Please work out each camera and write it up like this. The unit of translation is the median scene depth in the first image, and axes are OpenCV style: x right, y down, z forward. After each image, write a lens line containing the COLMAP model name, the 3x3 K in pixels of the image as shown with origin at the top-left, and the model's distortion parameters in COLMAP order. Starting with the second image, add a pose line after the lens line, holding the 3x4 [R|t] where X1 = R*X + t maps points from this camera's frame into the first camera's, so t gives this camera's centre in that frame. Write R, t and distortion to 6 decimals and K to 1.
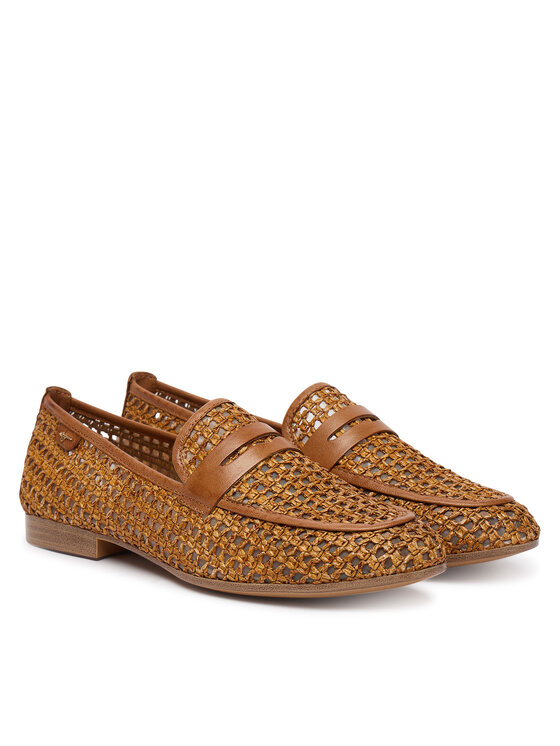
lens RADIAL K [[2198.4, 0, 279.8], [0, 2198.4, 372.9], [0, 0, 1]] dist [-0.098991, 0.000000]
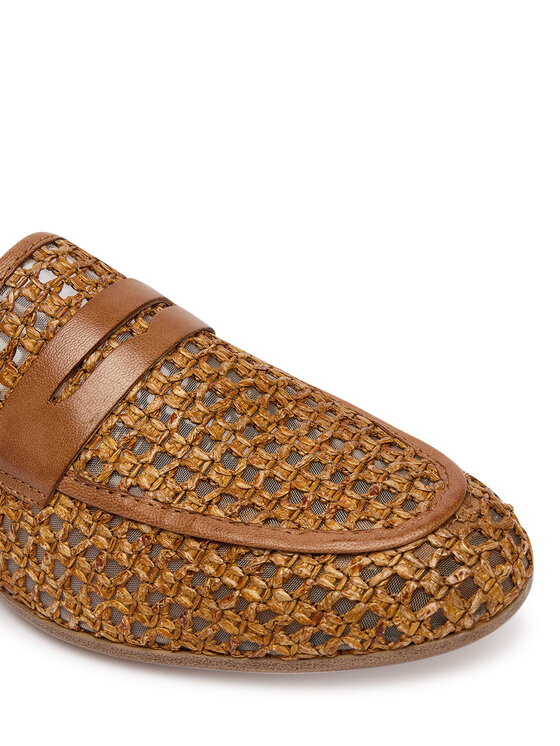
lens RADIAL K [[1021.0, 0, 284.1], [0, 1021.0, 371.1], [0, 0, 1]] dist [-0.025333, 0.000000]
pose [[0.983023, -0.139672, 0.118985, -0.002203], [0.074782, 0.897165, 0.435318, -0.059289], [-0.167551, -0.419030, 0.892379, 0.813285]]
